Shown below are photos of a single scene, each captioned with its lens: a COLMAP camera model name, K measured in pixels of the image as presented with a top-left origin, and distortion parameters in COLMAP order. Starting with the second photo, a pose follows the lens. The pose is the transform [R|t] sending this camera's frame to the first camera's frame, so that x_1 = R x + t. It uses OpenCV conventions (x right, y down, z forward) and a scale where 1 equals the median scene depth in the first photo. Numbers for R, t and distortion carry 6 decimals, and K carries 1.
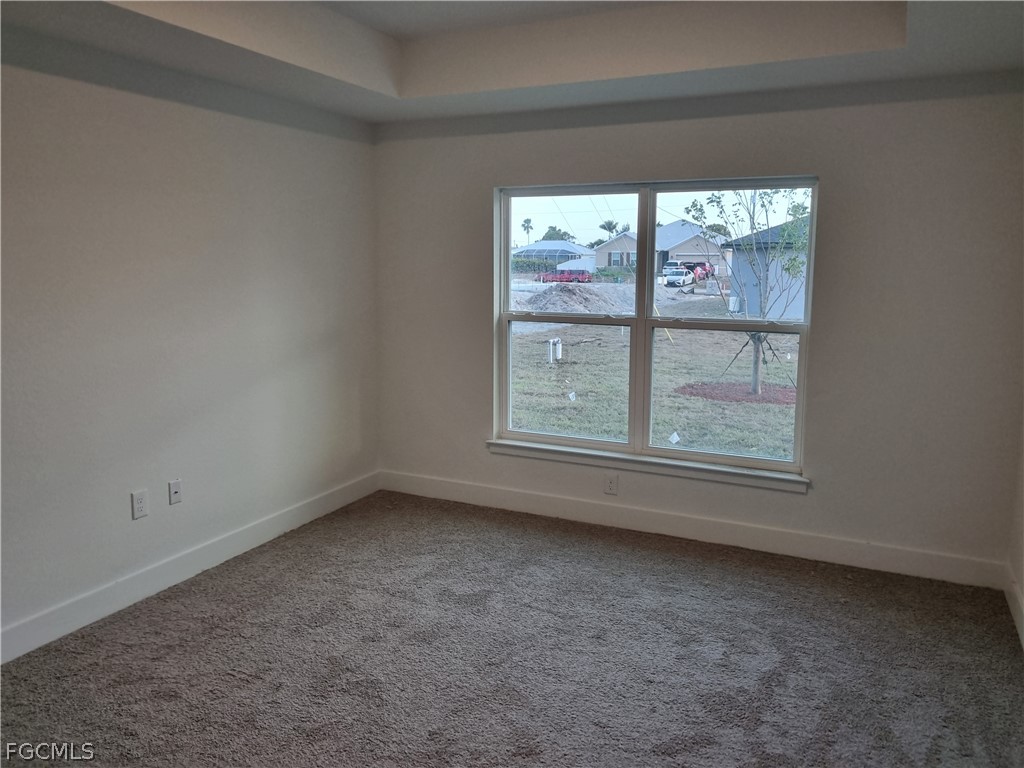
lens RADIAL K [[780.5, 0, 512.0], [0, 780.5, 384.0], [0, 0, 1]] dist [0.003113, -0.000106]
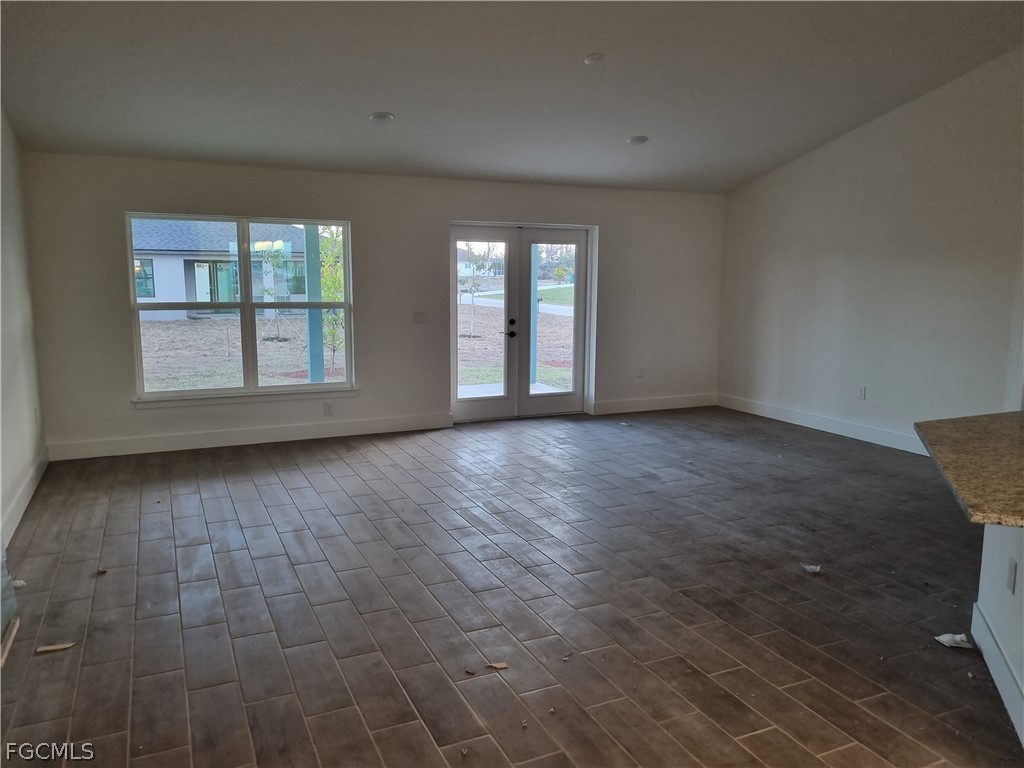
lens RADIAL K [[780.5, 0, 512.0], [0, 780.5, 384.0], [0, 0, 1]] dist [0.003113, -0.000106]
pose [[0.640209, -0.114833, 0.759569, -0.690875], [0.121745, 0.991435, 0.047273, 0.065635], [-0.758492, 0.062209, 0.648706, -0.401336]]
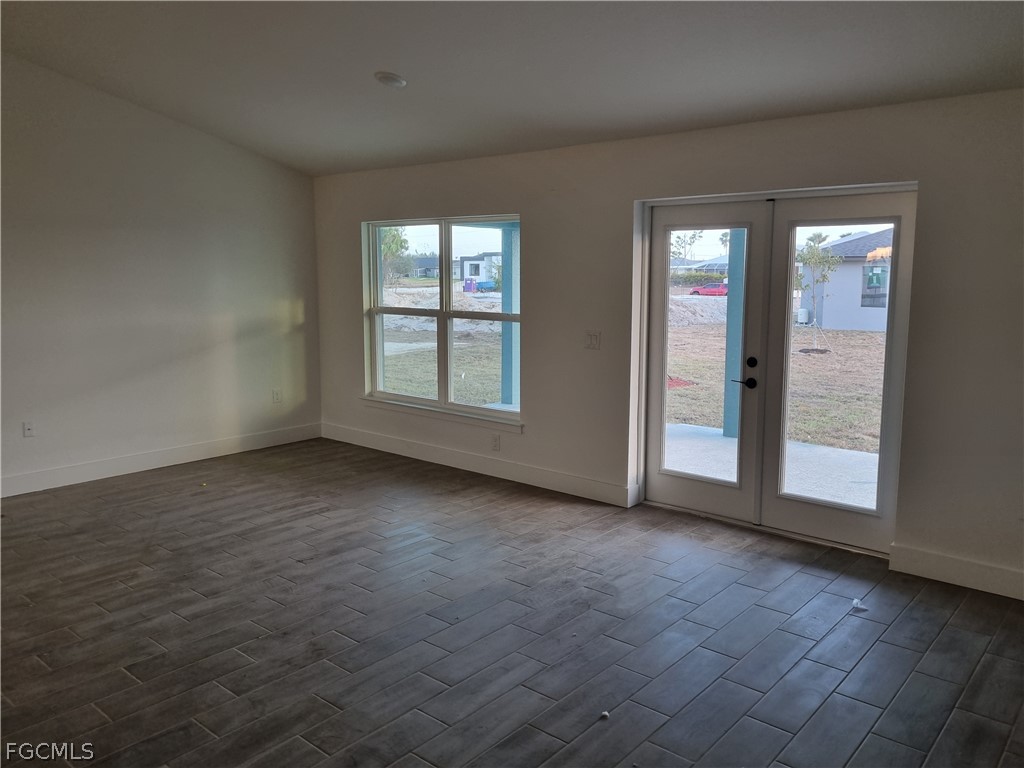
lens RADIAL K [[776.2, 0, 512.5], [0, 776.2, 368.5], [0, 0, 1]] dist [0.003279, 0.001096]
pose [[0.963835, 0.026194, -0.265211, 0.667058], [-0.036135, 0.998813, -0.032673, 0.063373], [0.264040, 0.041075, 0.963637, -0.337387]]
